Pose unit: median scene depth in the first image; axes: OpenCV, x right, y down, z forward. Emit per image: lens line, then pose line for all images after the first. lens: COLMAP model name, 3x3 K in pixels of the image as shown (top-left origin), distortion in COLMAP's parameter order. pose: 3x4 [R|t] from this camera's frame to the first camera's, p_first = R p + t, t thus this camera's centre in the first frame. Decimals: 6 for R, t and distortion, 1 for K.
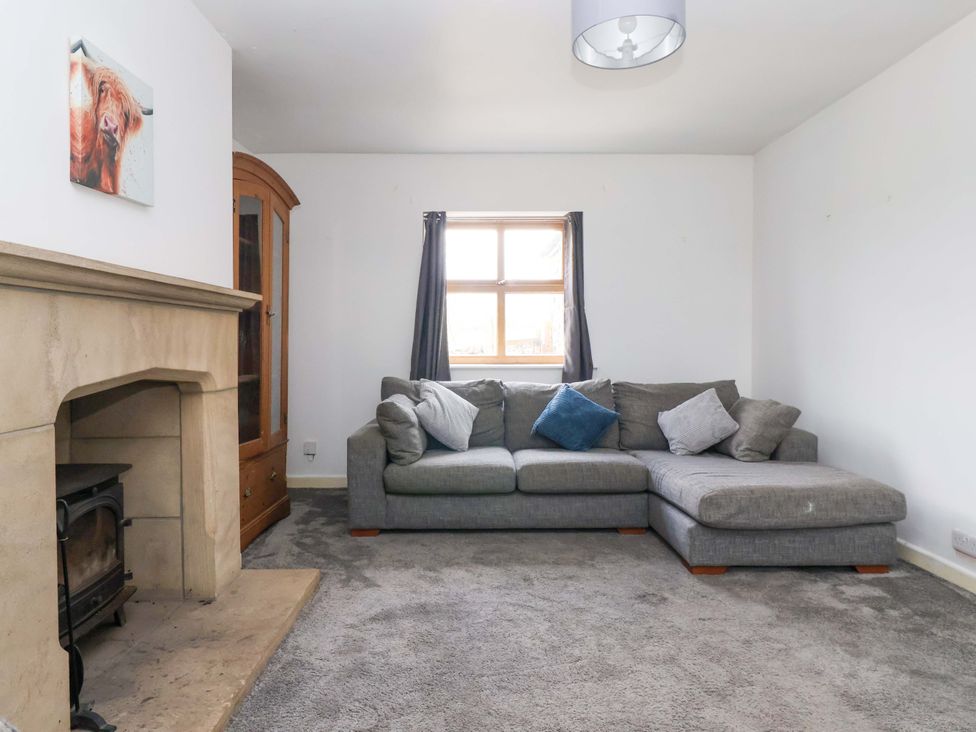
lens RADIAL K [[627.0, 0, 484.0], [0, 627.0, 348.5], [0, 0, 1]] dist [0.003272, -0.002917]
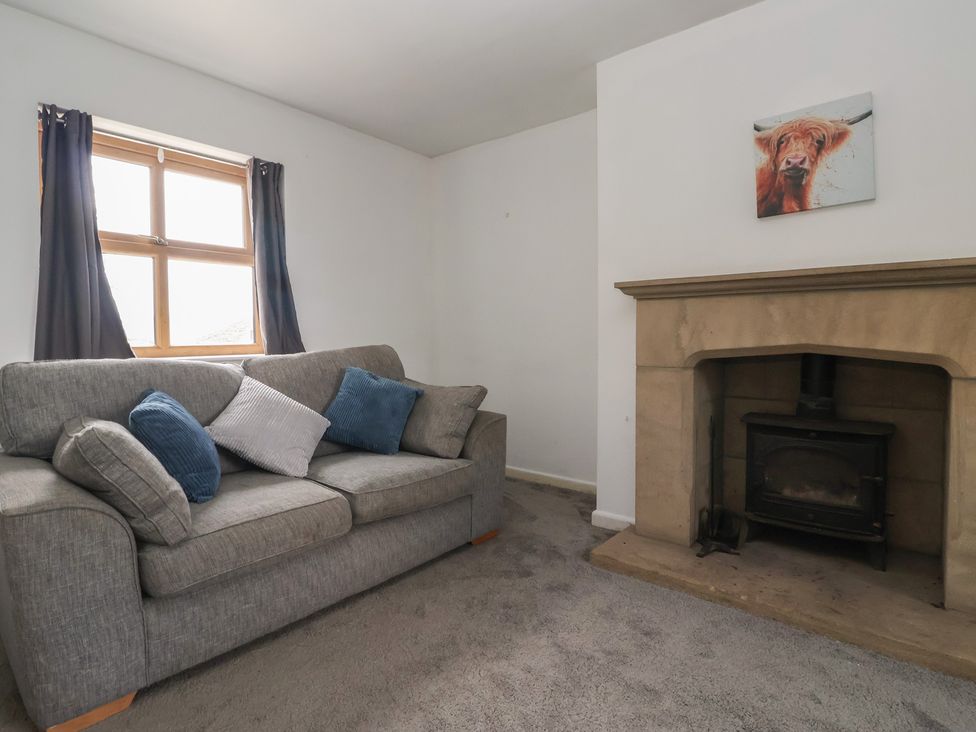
lens RADIAL K [[521.6, 0, 481.3], [0, 521.6, 354.7], [0, 0, 1]] dist [-0.000052, -0.001387]
pose [[-0.649656, 0.036636, -0.759345, 0.474800], [-0.003797, 0.998669, 0.051431, 0.001089], [0.760219, 0.036296, -0.648652, 0.831591]]
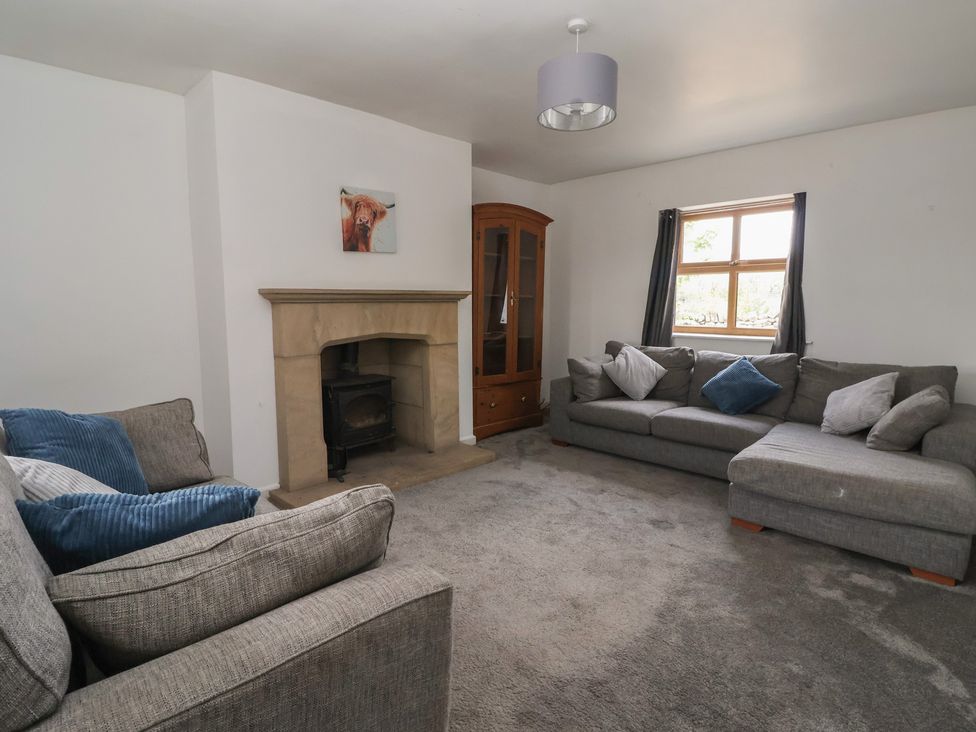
lens RADIAL K [[529.7, 0, 487.9], [0, 529.7, 353.8], [0, 0, 1]] dist [-0.000949, -0.002638]
pose [[0.703960, 0.074721, -0.706298, 0.703597], [-0.009386, 0.995342, 0.095945, -0.051757], [0.710178, -0.060912, 0.701382, -0.006918]]
